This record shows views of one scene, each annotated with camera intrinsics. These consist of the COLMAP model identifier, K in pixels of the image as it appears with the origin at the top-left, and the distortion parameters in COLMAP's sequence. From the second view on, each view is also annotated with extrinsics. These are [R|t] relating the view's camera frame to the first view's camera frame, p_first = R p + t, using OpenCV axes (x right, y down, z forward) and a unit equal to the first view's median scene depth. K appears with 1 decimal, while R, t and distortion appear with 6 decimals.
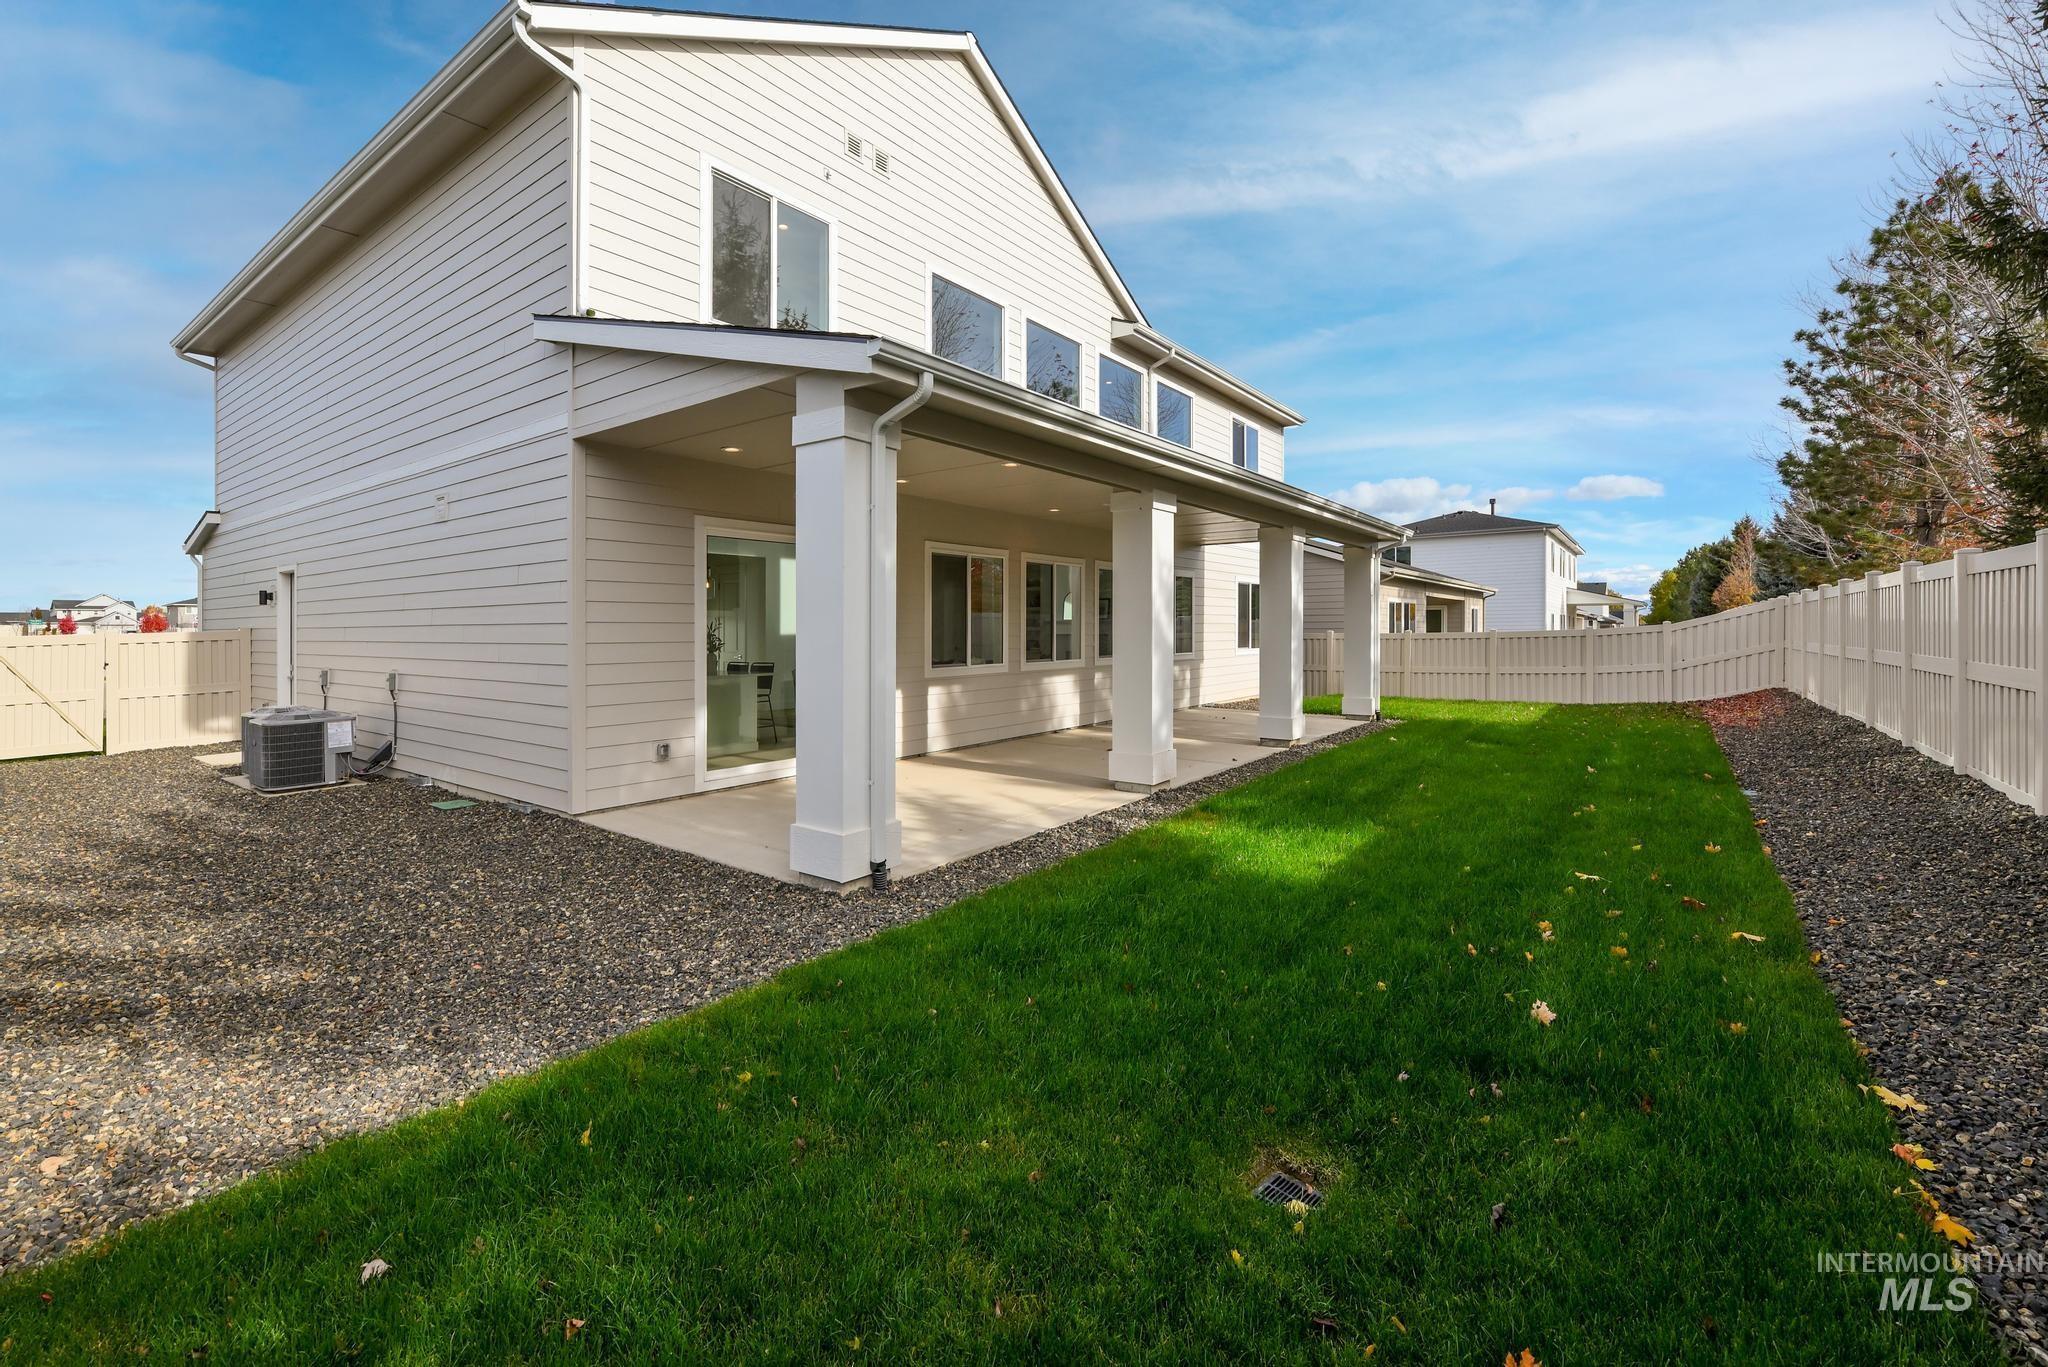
lens RADIAL K [[847.0, 0, 1053.1], [0, 847.0, 628.9], [0, 0, 1]] dist [0.000614, 0.000051]
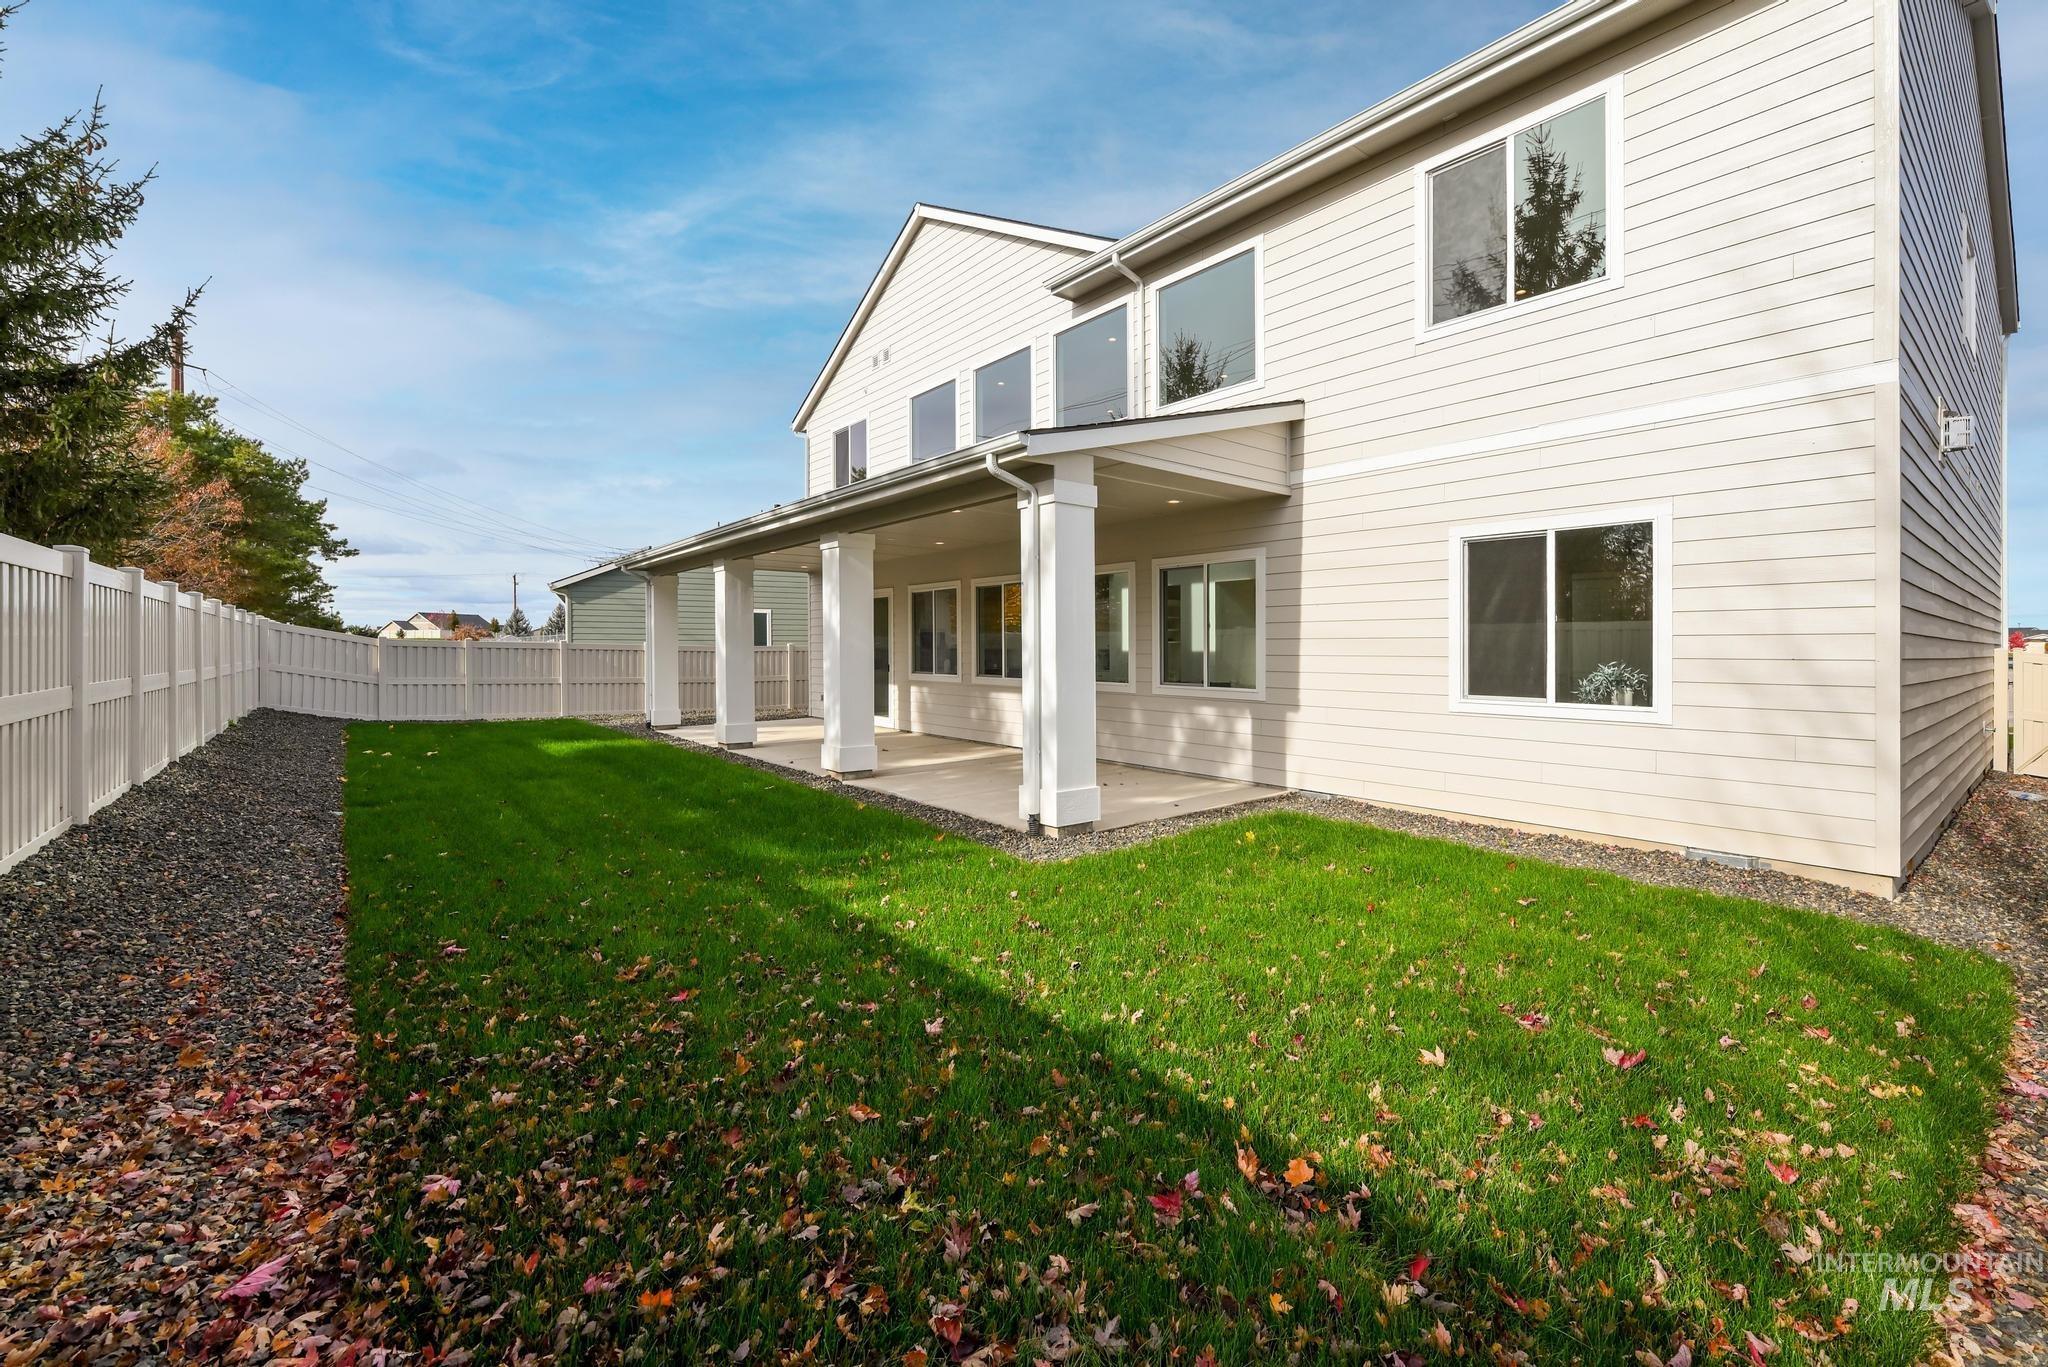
lens RADIAL K [[847.0, 0, 1038.6], [0, 847.0, 643.2], [0, 0, 1]] dist [0.000614, 0.000051]
pose [[-0.257056, 0.003431, -0.966390, 1.054558], [0.000200, 0.999994, 0.003497, -0.008082], [0.966396, 0.000706, -0.257055, 1.395985]]
